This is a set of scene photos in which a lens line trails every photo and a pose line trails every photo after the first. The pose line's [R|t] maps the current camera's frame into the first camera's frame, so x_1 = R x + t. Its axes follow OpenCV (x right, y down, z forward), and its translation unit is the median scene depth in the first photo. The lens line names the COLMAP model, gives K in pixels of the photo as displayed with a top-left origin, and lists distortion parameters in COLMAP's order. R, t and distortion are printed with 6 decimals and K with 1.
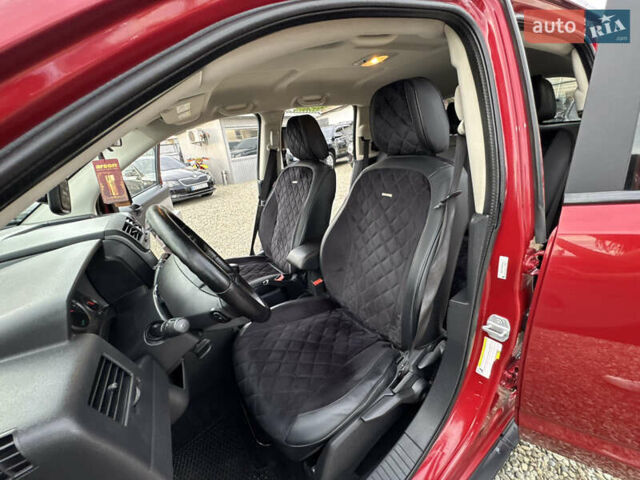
lens RADIAL K [[255.4, 0, 319.7], [0, 255.4, 238.3], [0, 0, 1]] dist [0.002889, 0.000205]
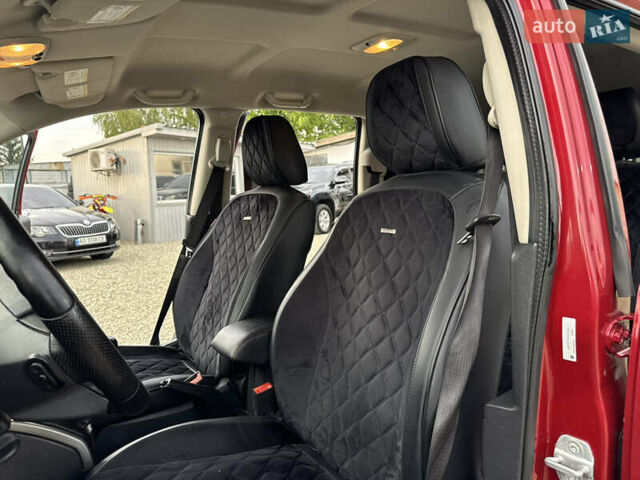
lens RADIAL K [[452.7, 0, 320.0], [0, 452.7, 240.0], [0, 0, 1]] dist [0.070510, -0.082653]
pose [[0.996460, 0.081578, 0.020304, 0.064700], [-0.073418, 0.962125, -0.262536, 0.110448], [-0.040952, 0.260116, 0.964709, -0.010844]]
